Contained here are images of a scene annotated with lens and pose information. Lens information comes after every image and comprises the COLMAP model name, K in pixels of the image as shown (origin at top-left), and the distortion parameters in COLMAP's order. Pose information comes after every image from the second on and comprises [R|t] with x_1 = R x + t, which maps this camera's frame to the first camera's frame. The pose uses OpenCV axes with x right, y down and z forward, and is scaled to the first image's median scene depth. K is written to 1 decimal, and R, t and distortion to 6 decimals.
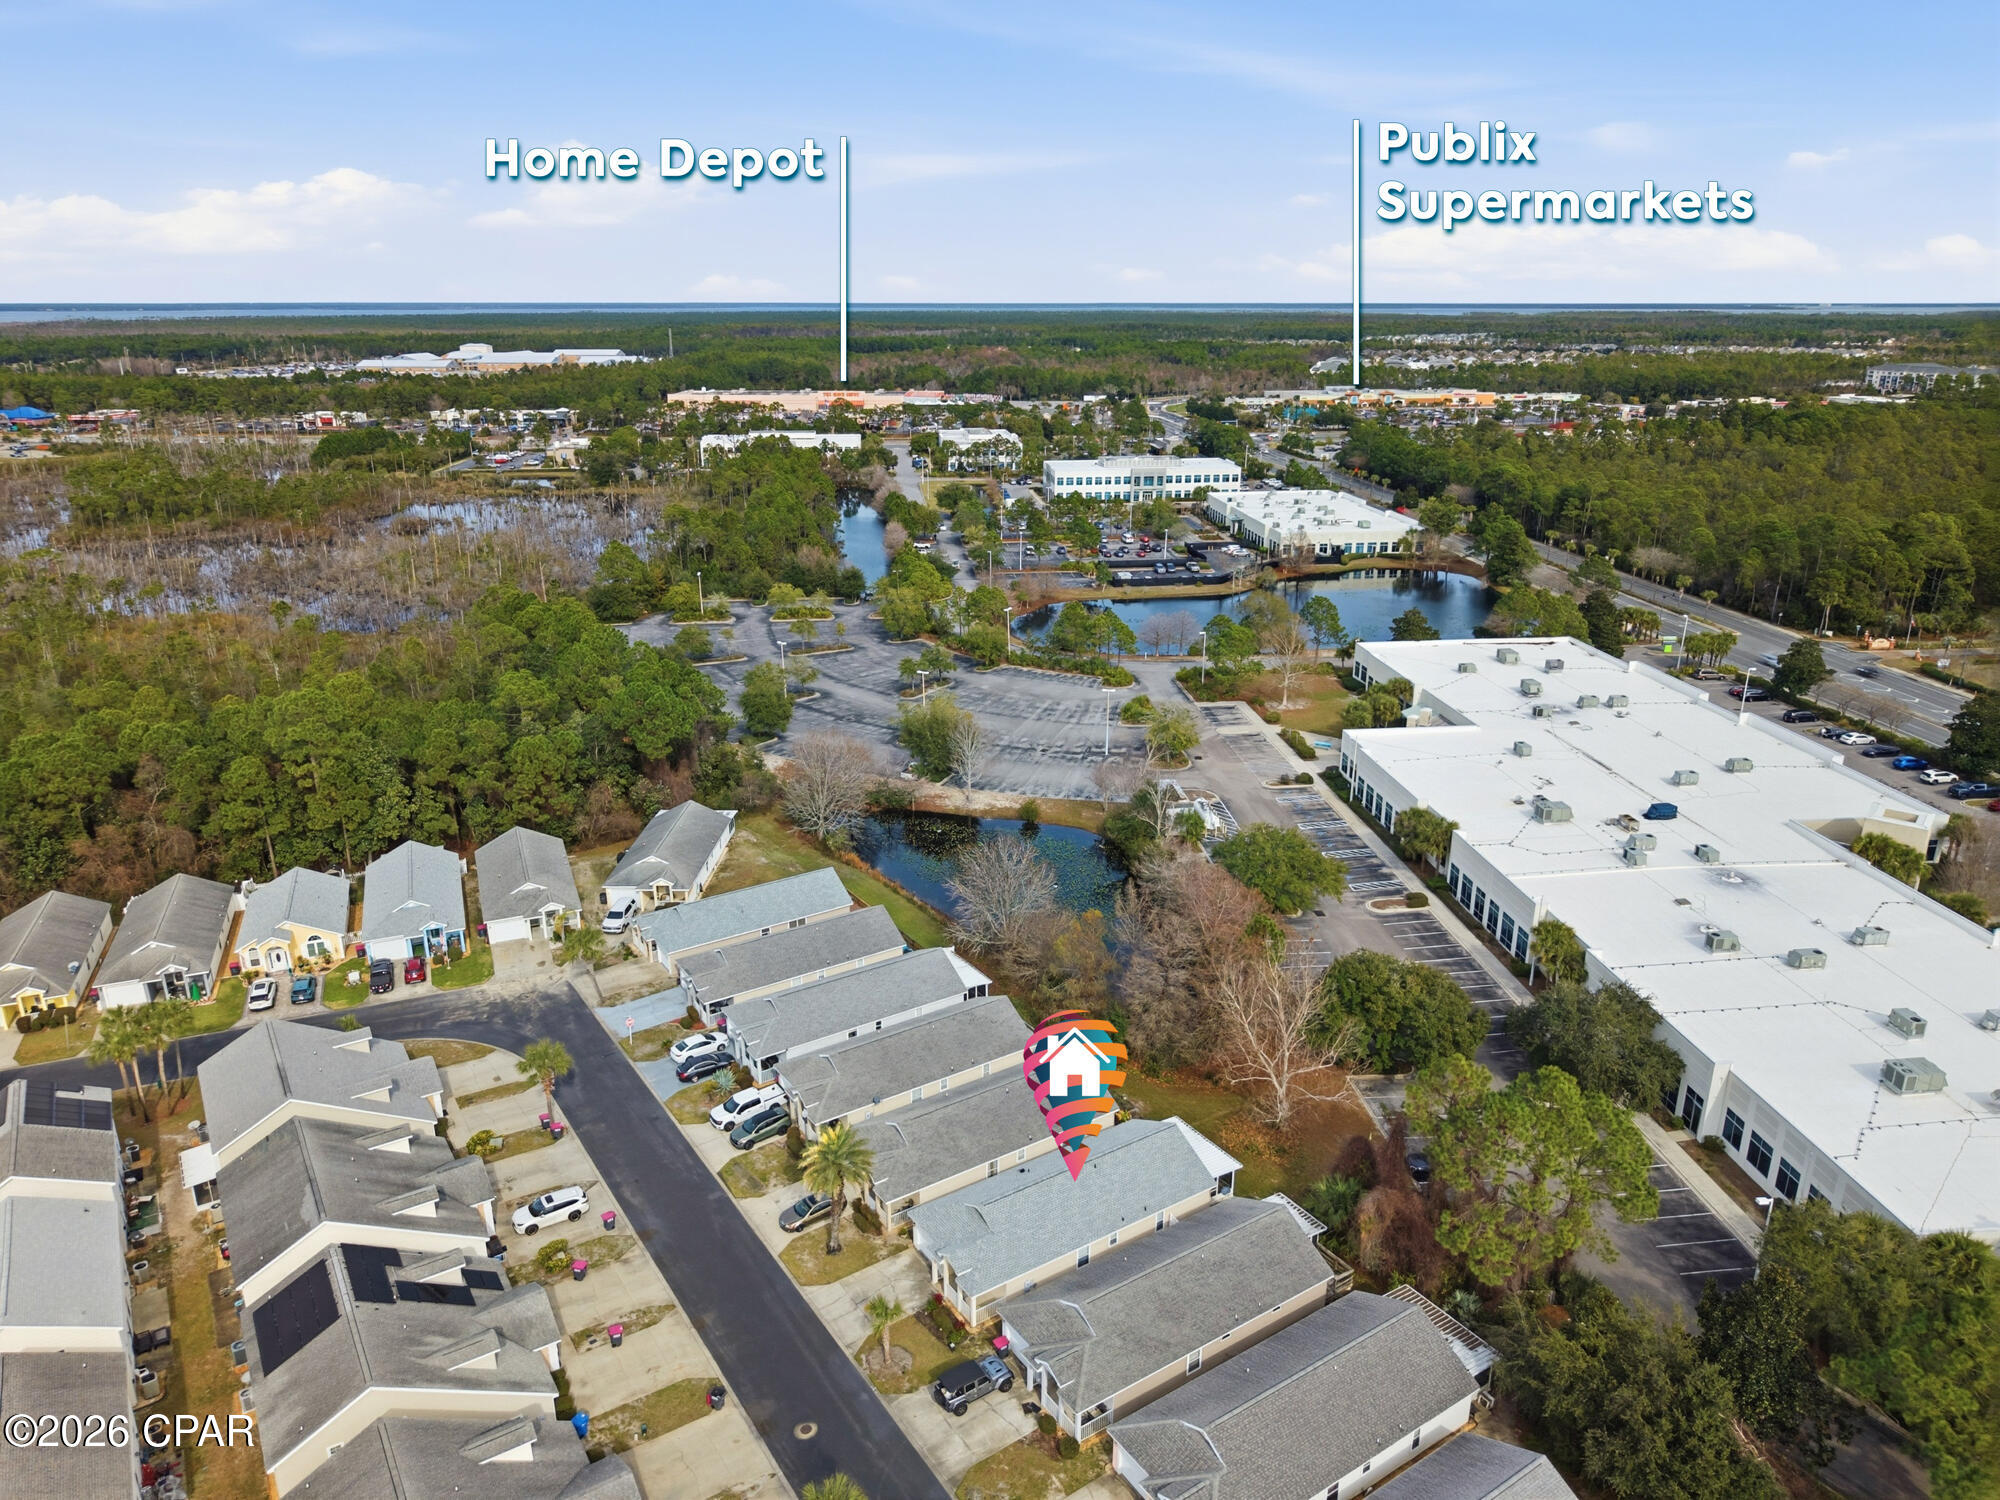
lens RADIAL K [[1334.7, 0, 1000.0], [0, 1334.7, 750.0], [0, 0, 1]] dist [0.004024, -0.000660]
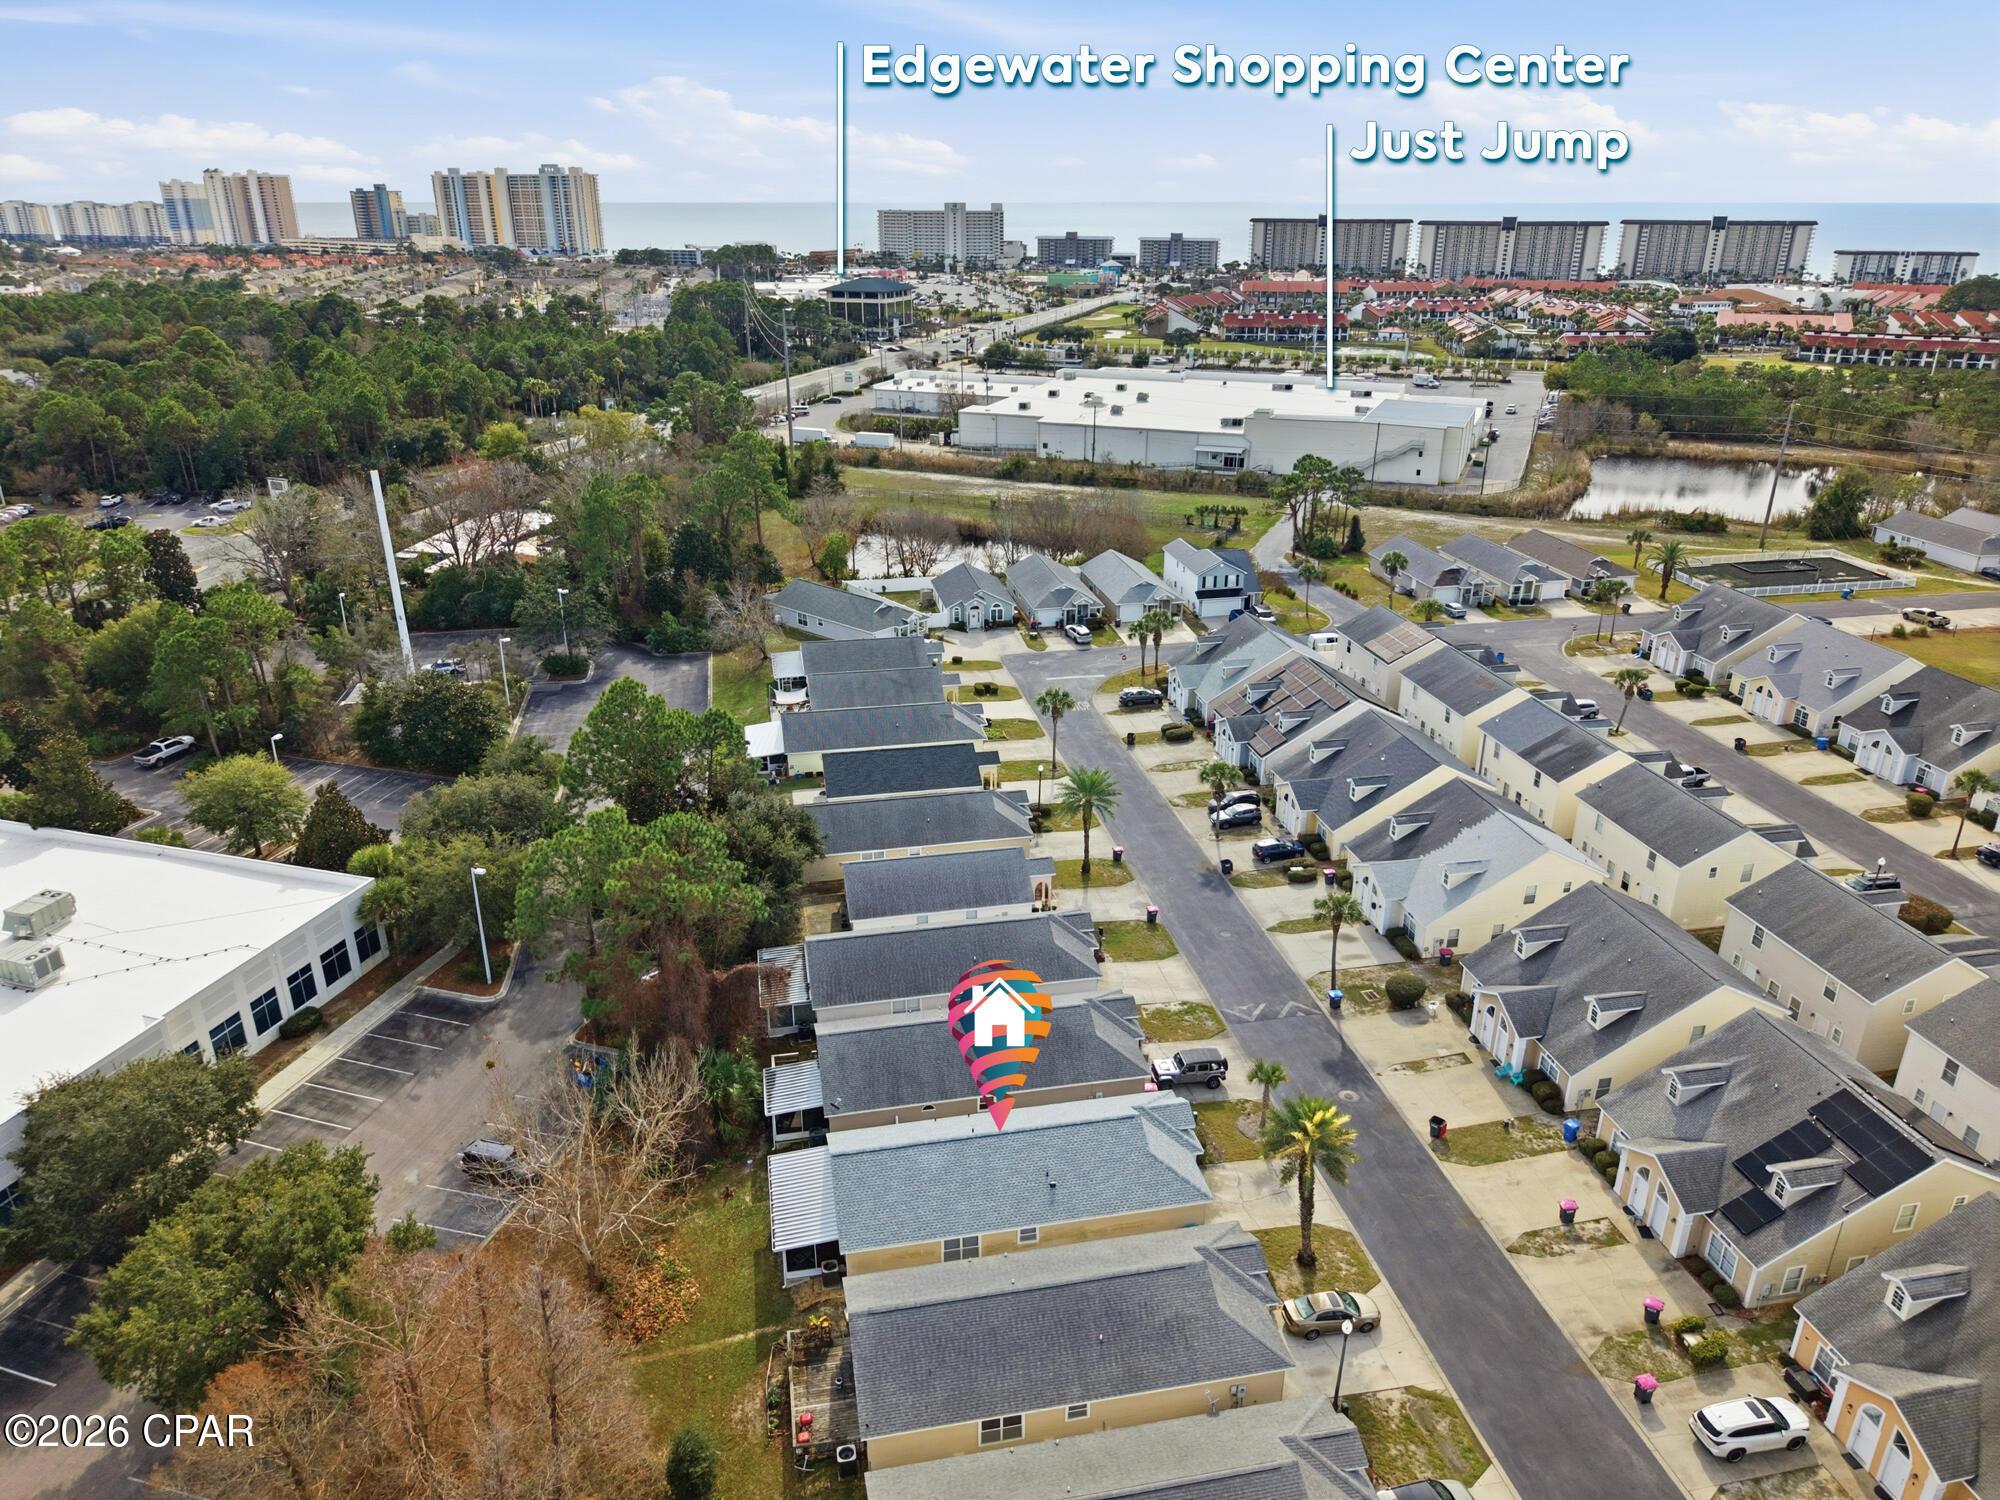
lens RADIAL K [[1334.7, 0, 1000.0], [0, 1334.7, 750.0], [0, 0, 1]] dist [0.004024, -0.000660]
pose [[-0.924376, -0.142476, 0.353877, -0.165343], [0.123965, 0.765107, 0.631858, -0.308119], [-0.360778, 0.627943, -0.689585, 1.219462]]
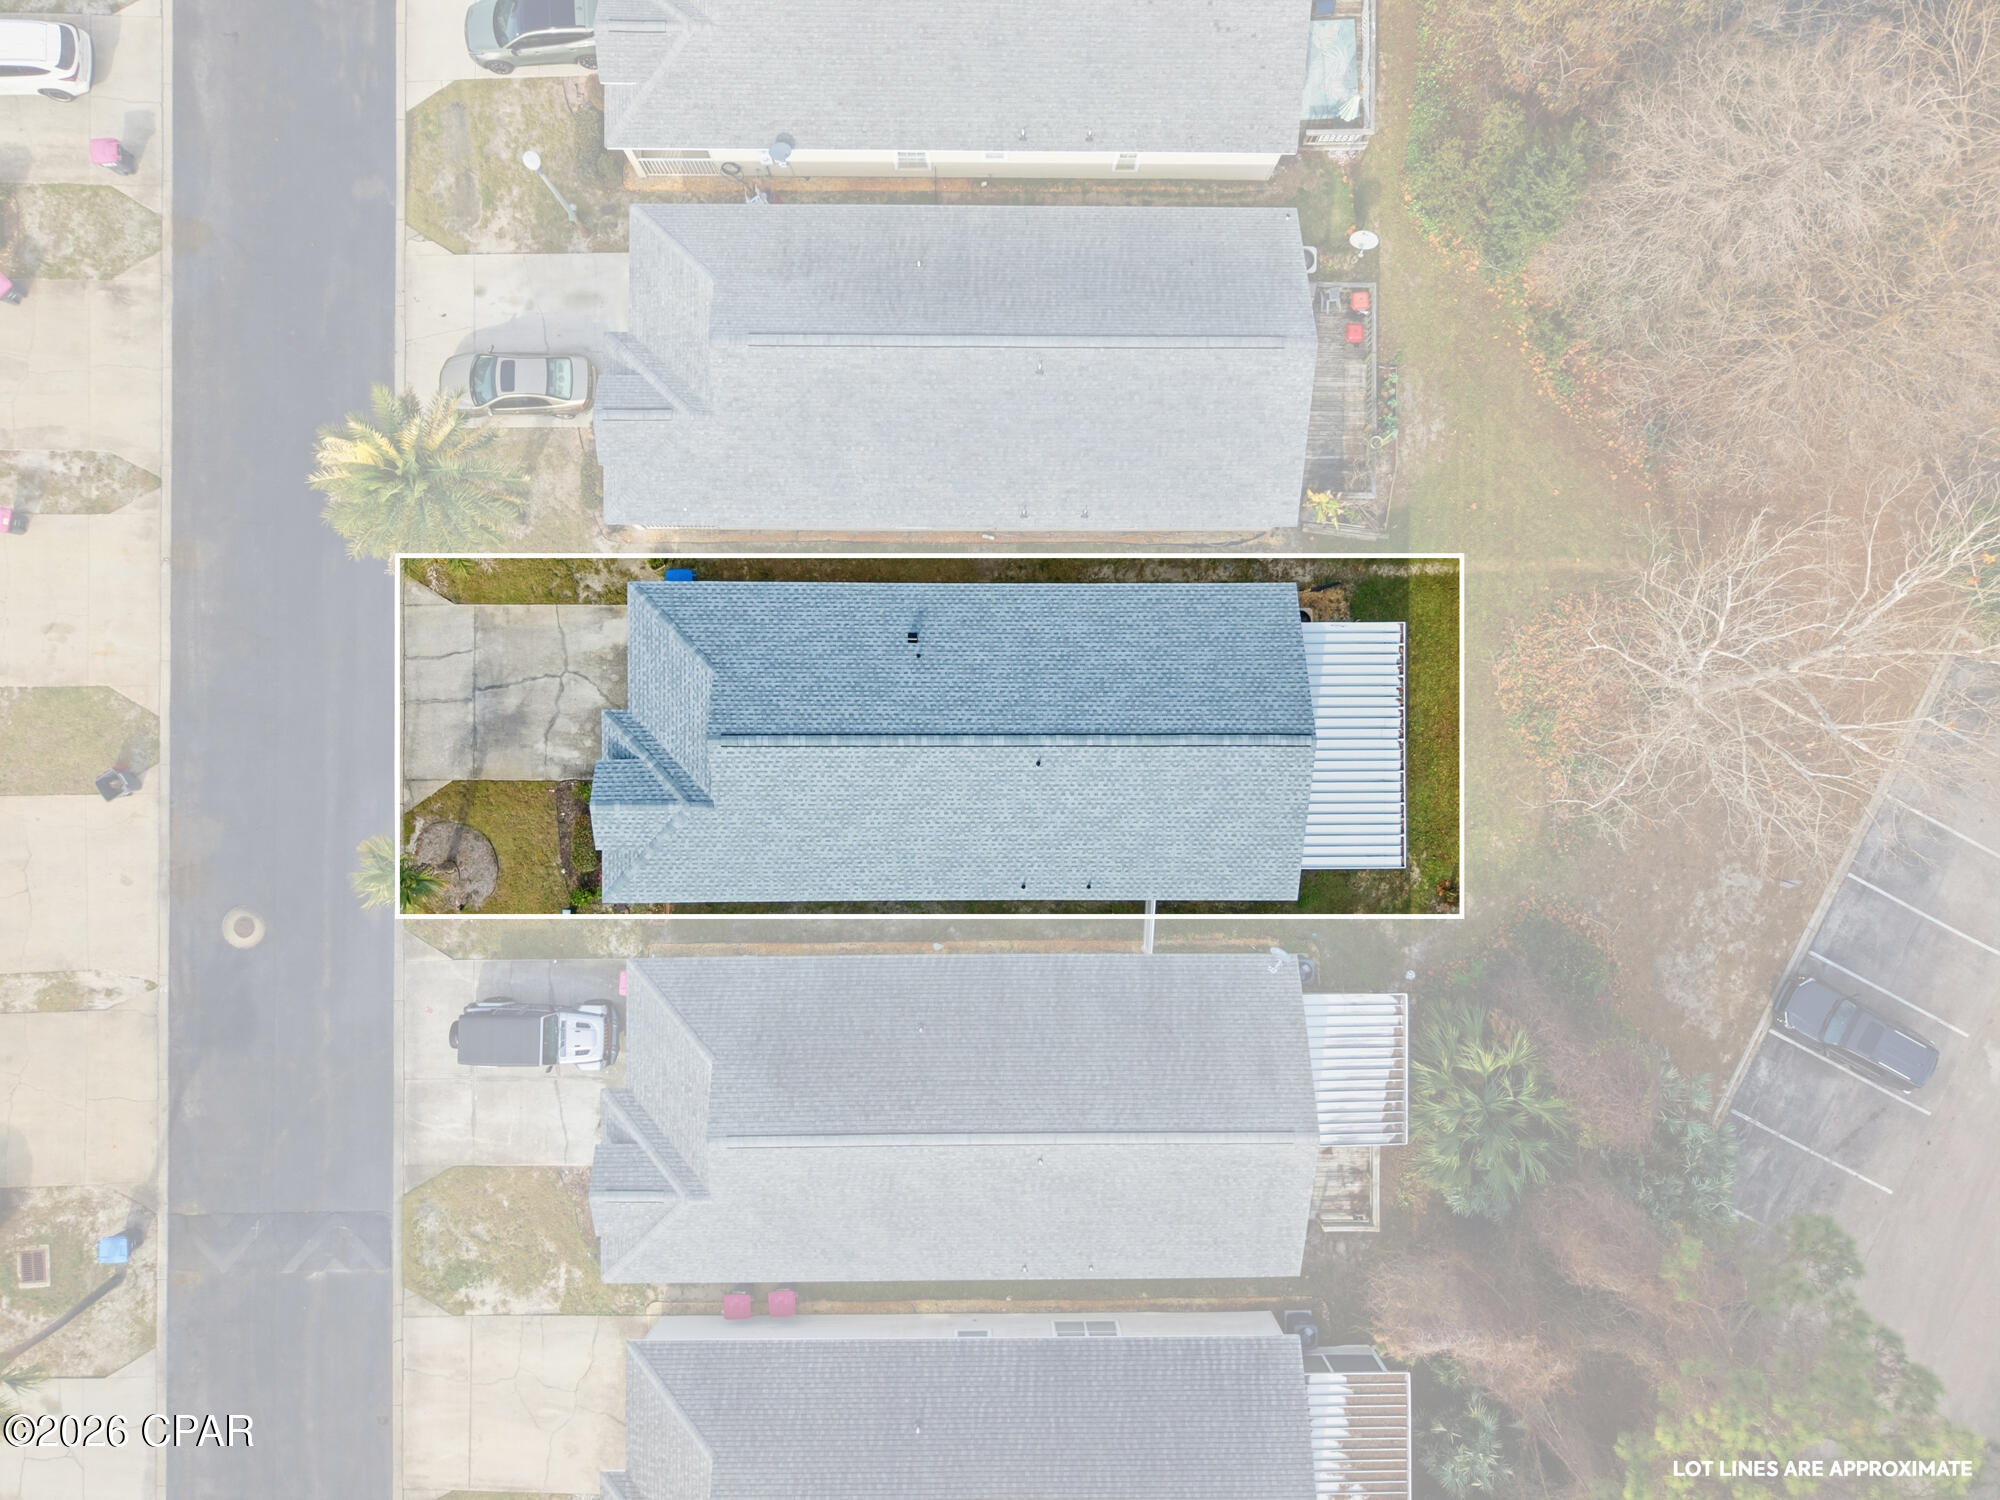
lens RADIAL K [[1334.7, 0, 1000.0], [0, 1334.7, 750.0], [0, 0, 1]] dist [0.004024, -0.000660]
pose [[0.836147, 0.548451, 0.007760, 0.048821], [-0.189669, 0.275830, 0.942308, -0.057103], [0.514669, -0.789379, 0.334658, 0.754749]]
